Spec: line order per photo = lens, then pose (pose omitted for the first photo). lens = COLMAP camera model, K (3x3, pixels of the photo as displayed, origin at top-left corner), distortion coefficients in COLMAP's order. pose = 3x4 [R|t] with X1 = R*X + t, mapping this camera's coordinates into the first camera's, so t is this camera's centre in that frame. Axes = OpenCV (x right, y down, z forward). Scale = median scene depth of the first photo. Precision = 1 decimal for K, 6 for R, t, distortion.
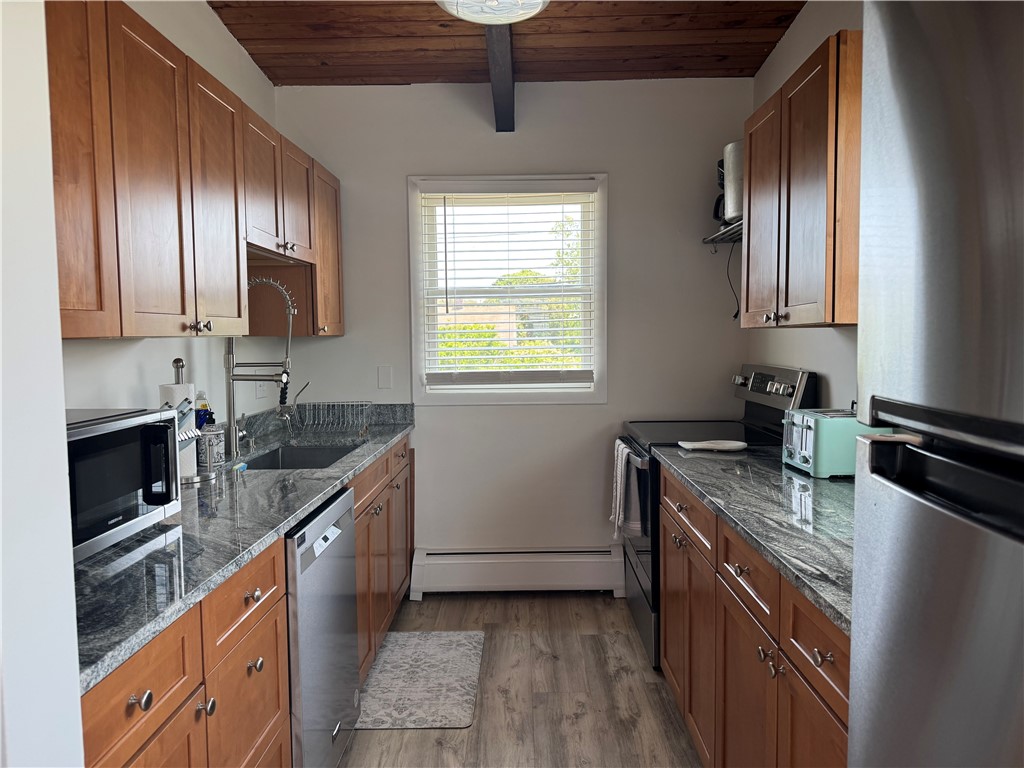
lens RADIAL K [[735.2, 0, 512.0], [0, 735.2, 384.0], [0, 0, 1]] dist [0.085549, -0.113106]
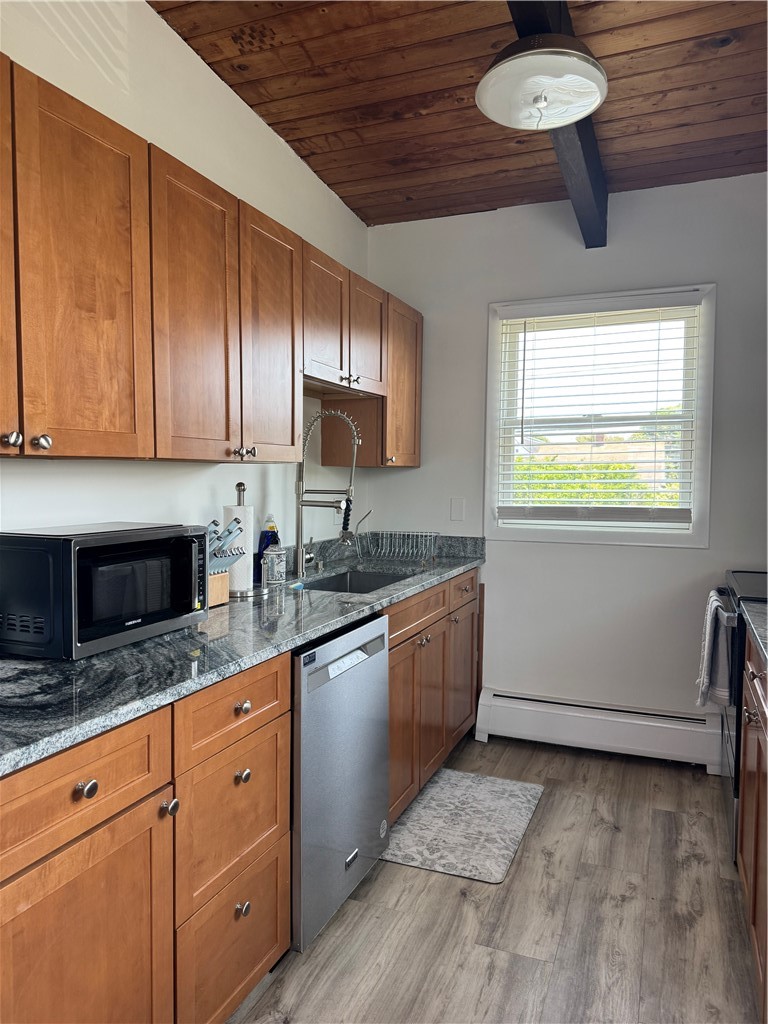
lens RADIAL K [[735.2, 0, 384.0], [0, 735.2, 512.0], [0, 0, 1]] dist [0.085549, -0.113106]
pose [[0.930164, 0.034859, -0.365486, 0.116690], [-0.040102, 0.999173, -0.006762, 0.006427], [0.364948, 0.020946, 0.930792, 0.059662]]
